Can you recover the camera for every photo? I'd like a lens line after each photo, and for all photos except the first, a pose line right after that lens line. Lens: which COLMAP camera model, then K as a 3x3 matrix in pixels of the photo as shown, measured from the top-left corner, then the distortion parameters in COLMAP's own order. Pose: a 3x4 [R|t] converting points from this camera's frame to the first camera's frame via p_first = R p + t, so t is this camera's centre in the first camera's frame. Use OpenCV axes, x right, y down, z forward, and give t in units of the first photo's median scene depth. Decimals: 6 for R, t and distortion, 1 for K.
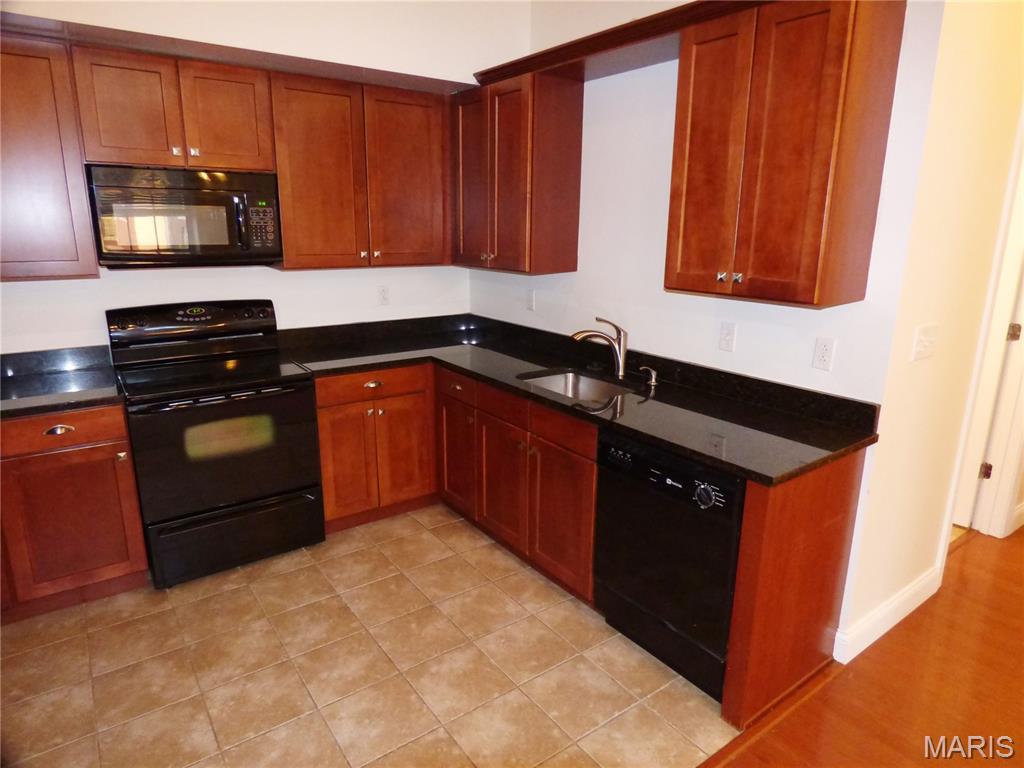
lens RADIAL K [[631.6, 0, 512.0], [0, 631.6, 384.0], [0, 0, 1]] dist [-0.000955, 0.003058]
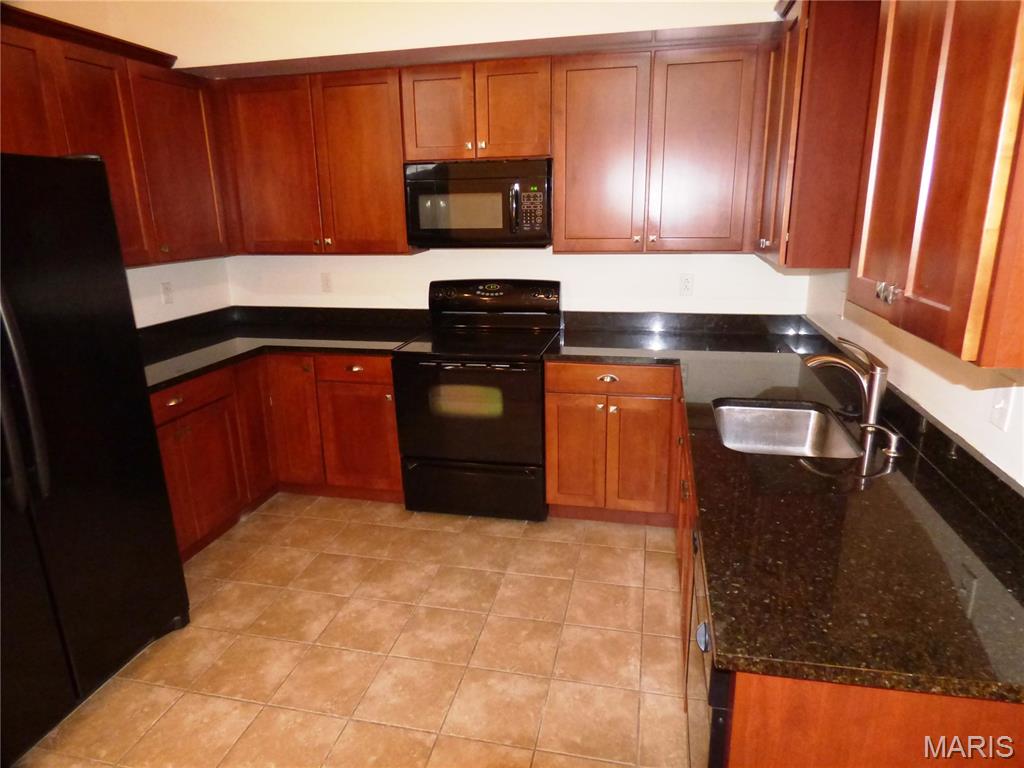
lens RADIAL K [[631.6, 0, 512.0], [0, 631.6, 384.0], [0, 0, 1]] dist [-0.000955, 0.003058]
pose [[0.656873, 0.182277, -0.731637, 0.422214], [-0.159095, 0.981999, 0.101814, -0.072768], [0.737026, 0.049521, 0.674048, 0.301421]]
